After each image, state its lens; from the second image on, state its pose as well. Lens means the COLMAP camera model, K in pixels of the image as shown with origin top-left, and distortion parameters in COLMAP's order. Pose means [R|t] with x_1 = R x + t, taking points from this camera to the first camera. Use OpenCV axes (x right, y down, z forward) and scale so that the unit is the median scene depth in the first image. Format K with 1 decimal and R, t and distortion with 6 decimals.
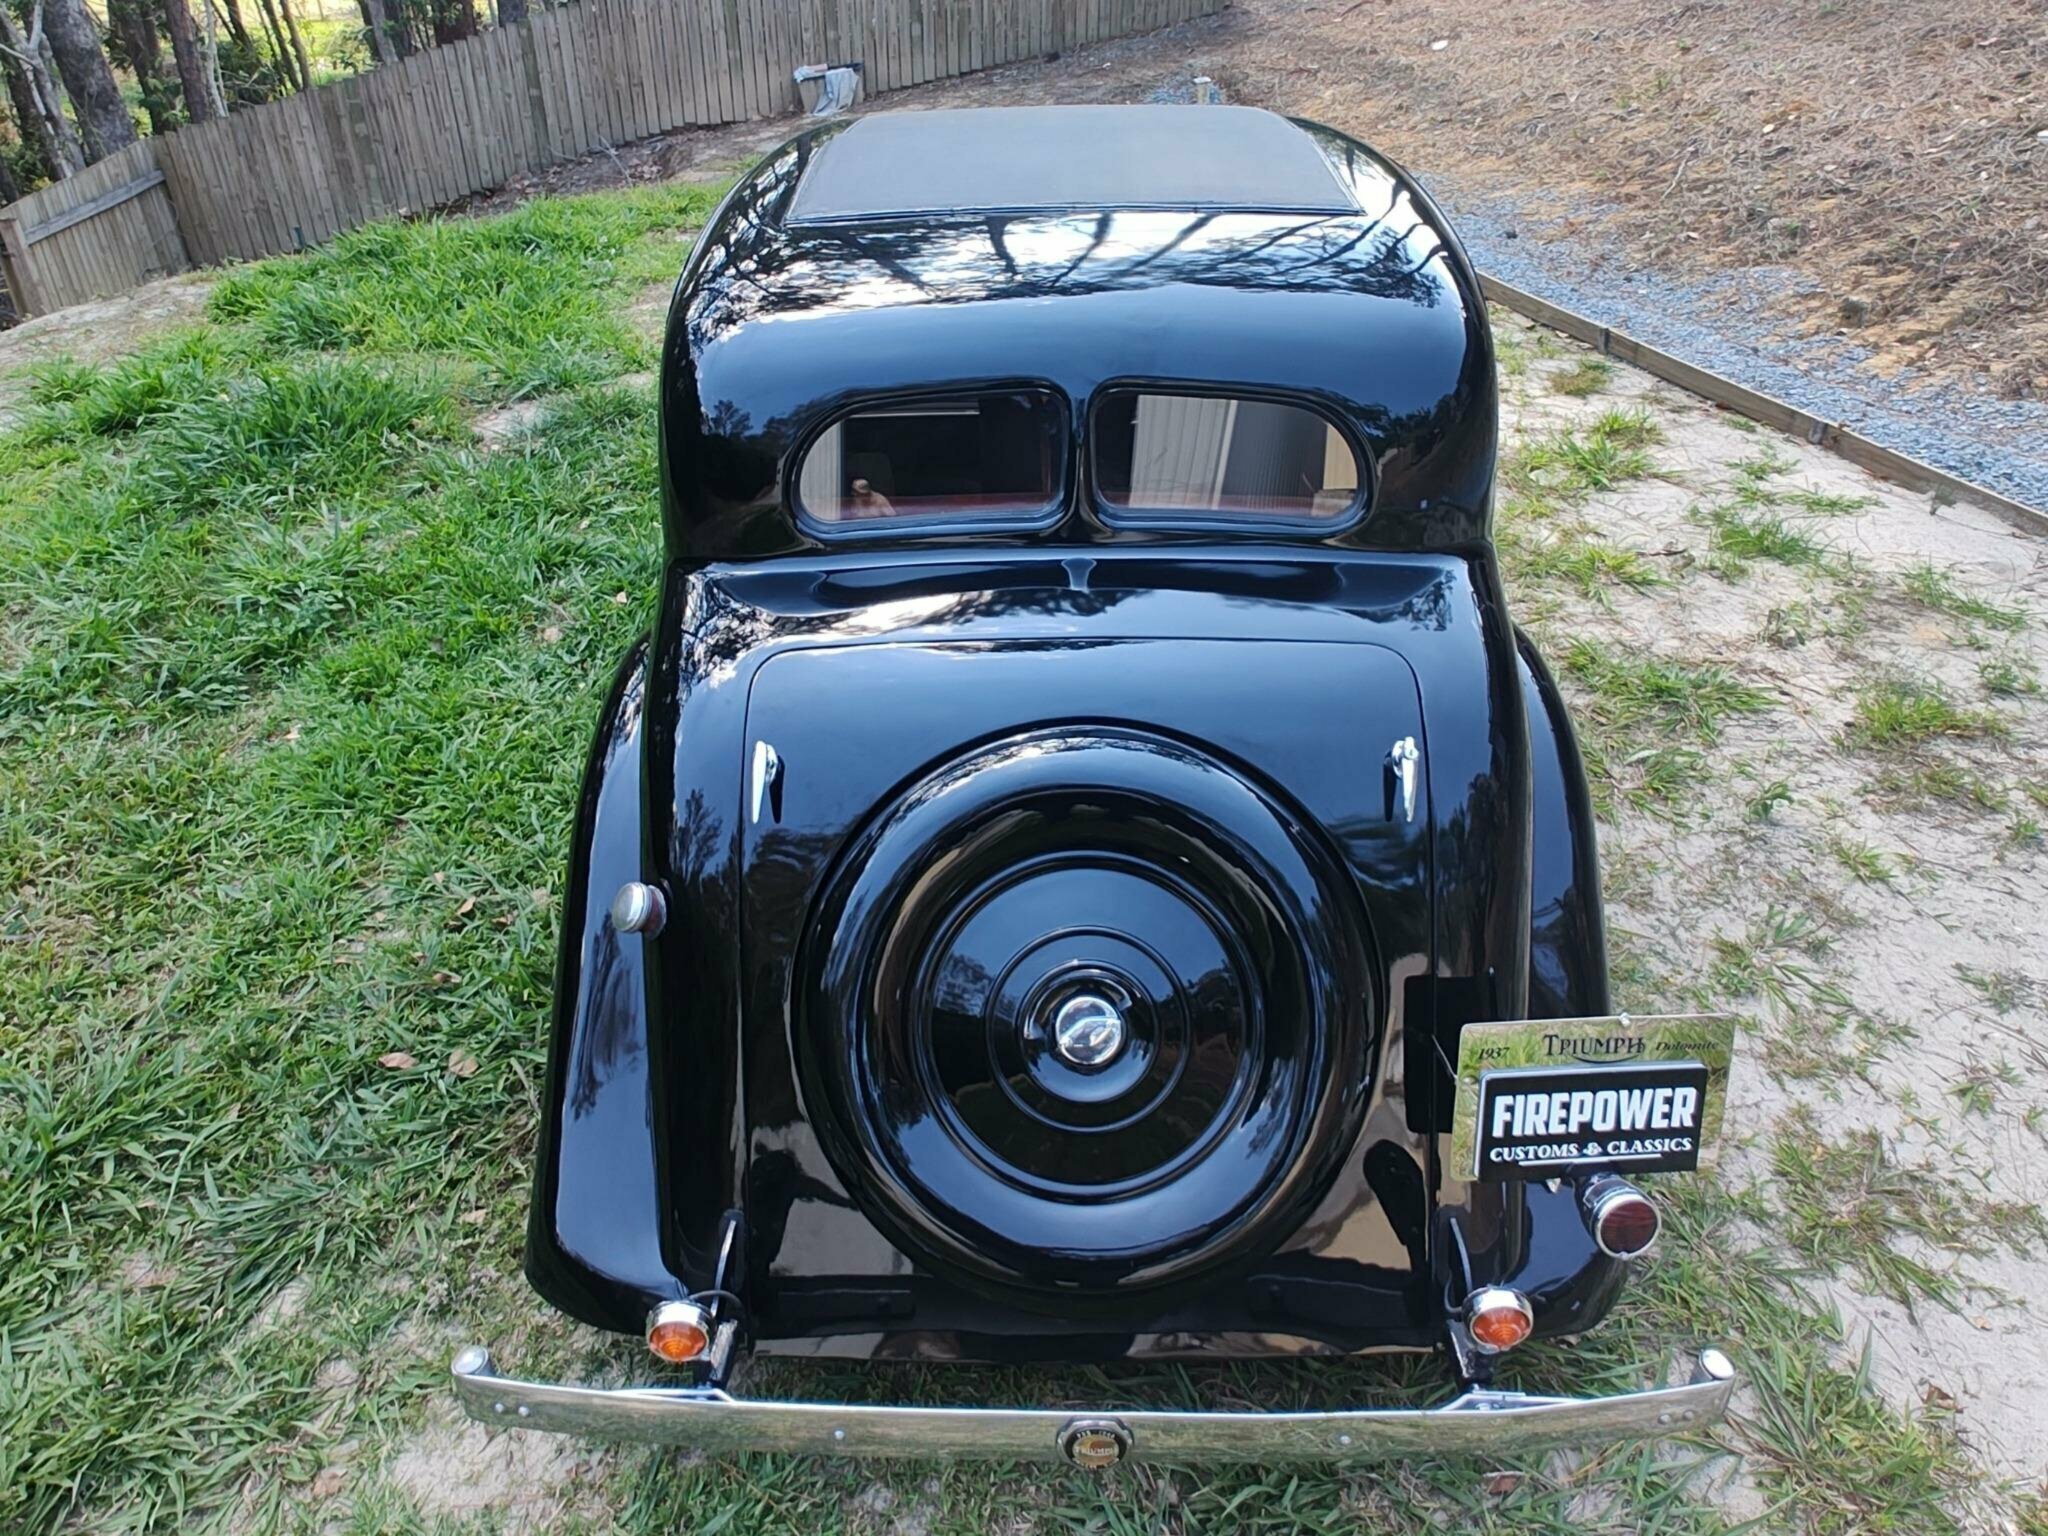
lens RADIAL K [[1330.2, 0, 1060.7], [0, 1330.2, 636.3], [0, 0, 1]] dist [0.004798, 0.003217]
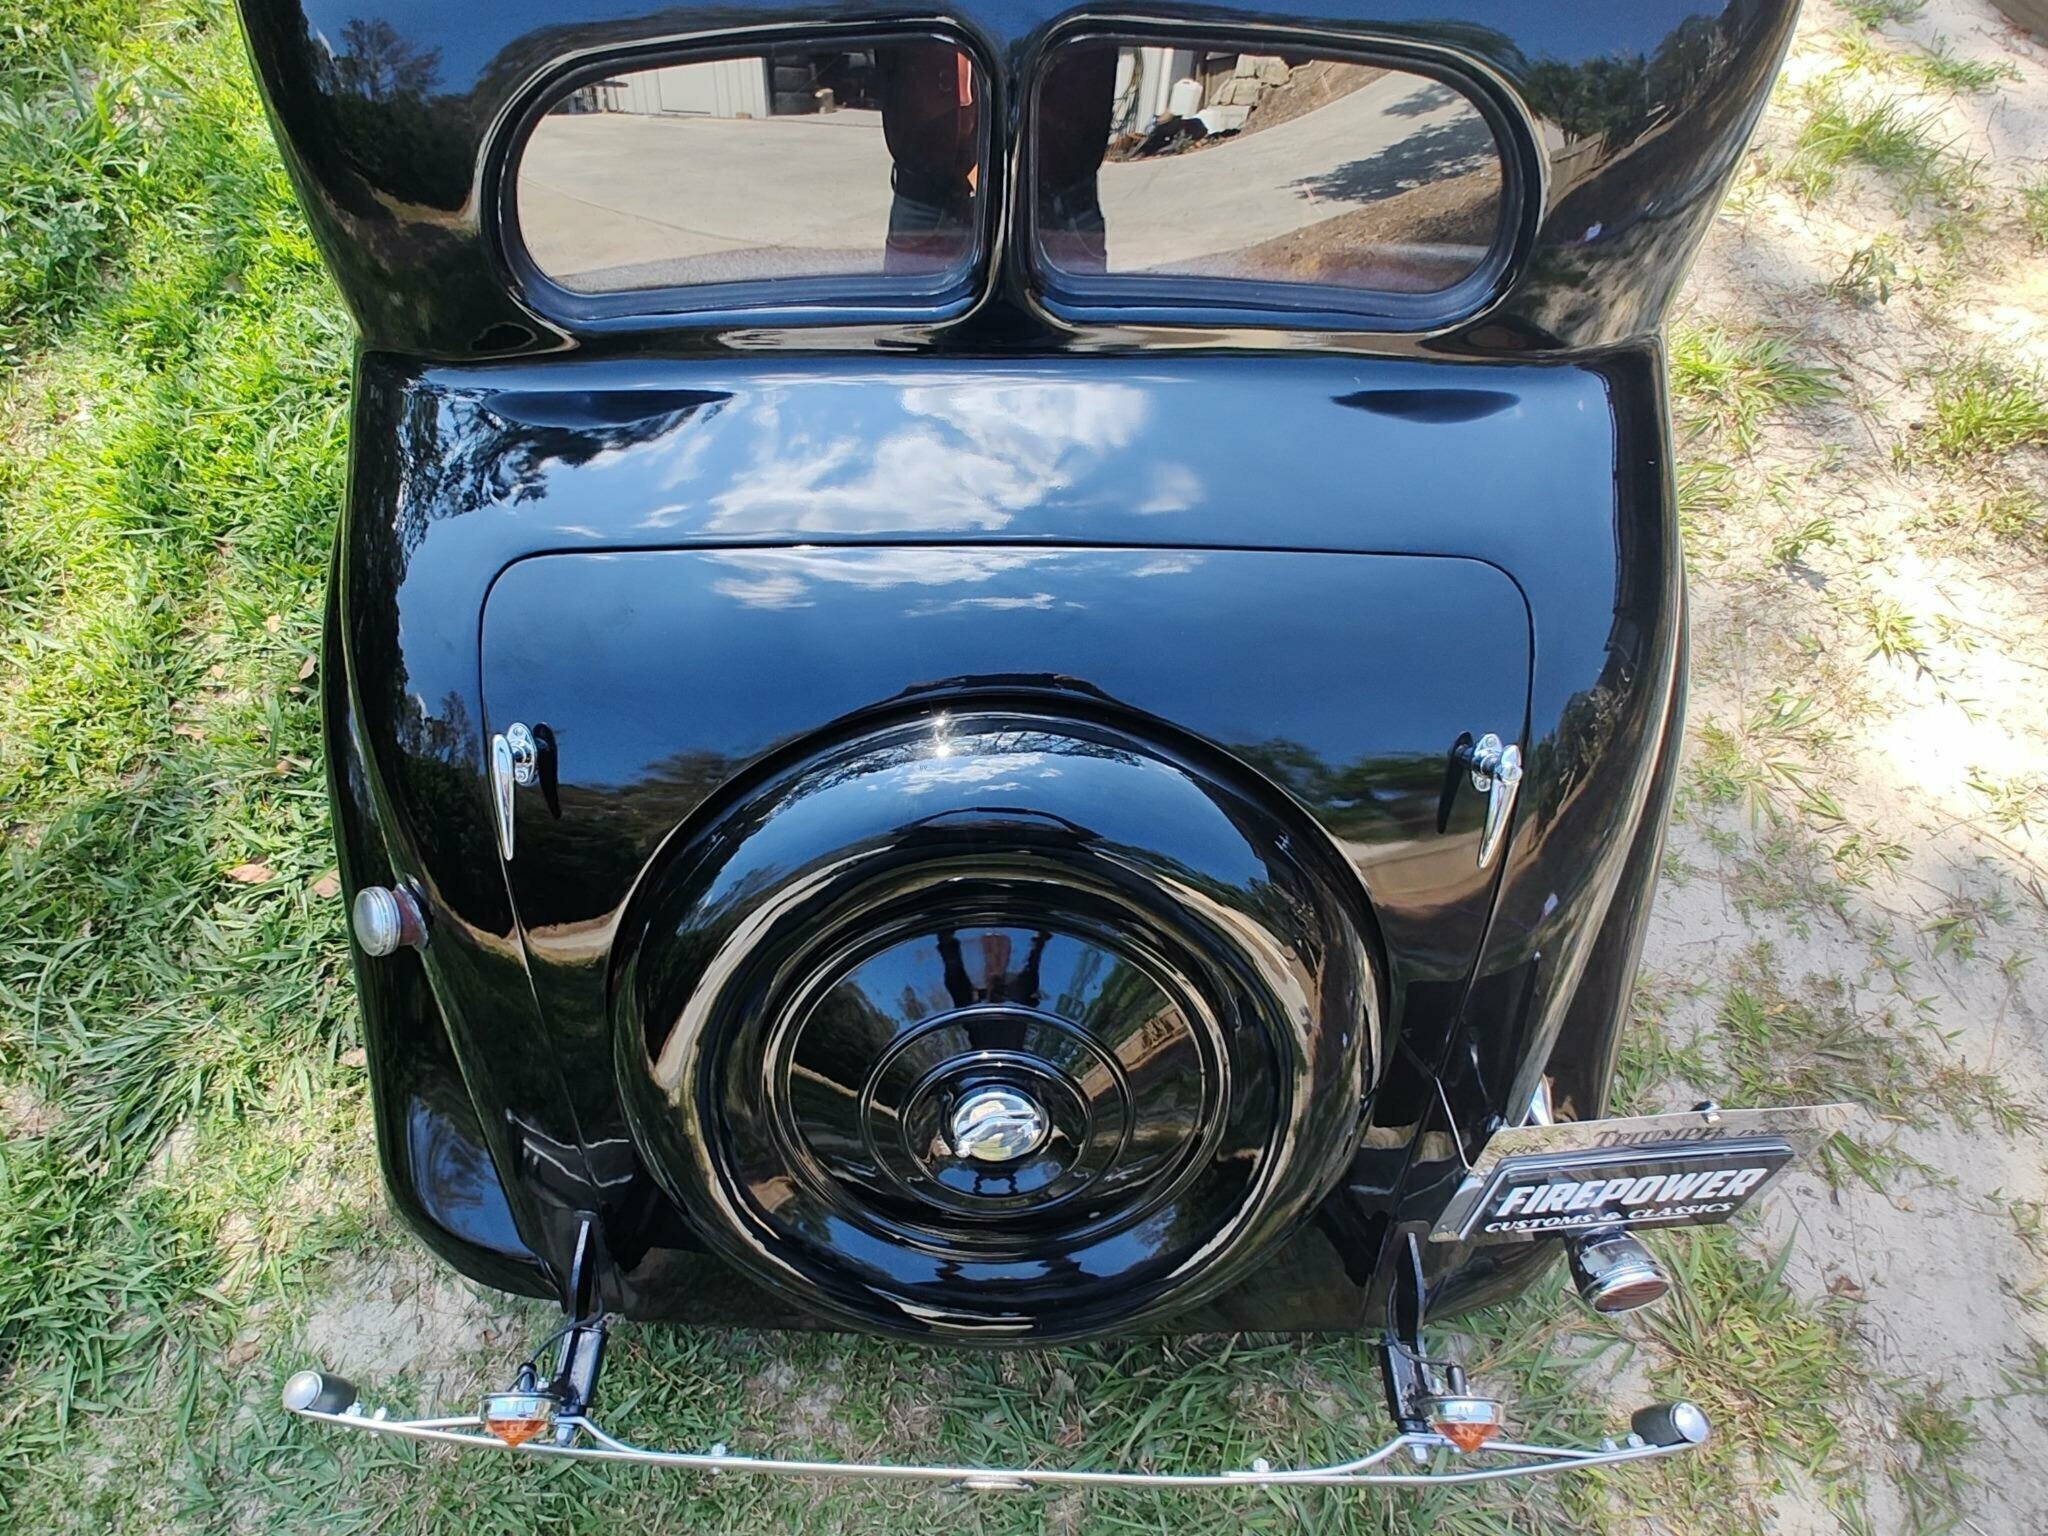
lens RADIAL K [[1102.1, 0, 998.4], [0, 1102.1, 807.6], [0, 0, 1]] dist [0.002015, 0.004509]
pose [[0.999967, 0.008162, -0.000095, 0.019370], [-0.006902, 0.851778, 0.523857, -0.124309], [0.004356, -0.523839, 0.851806, 0.375658]]
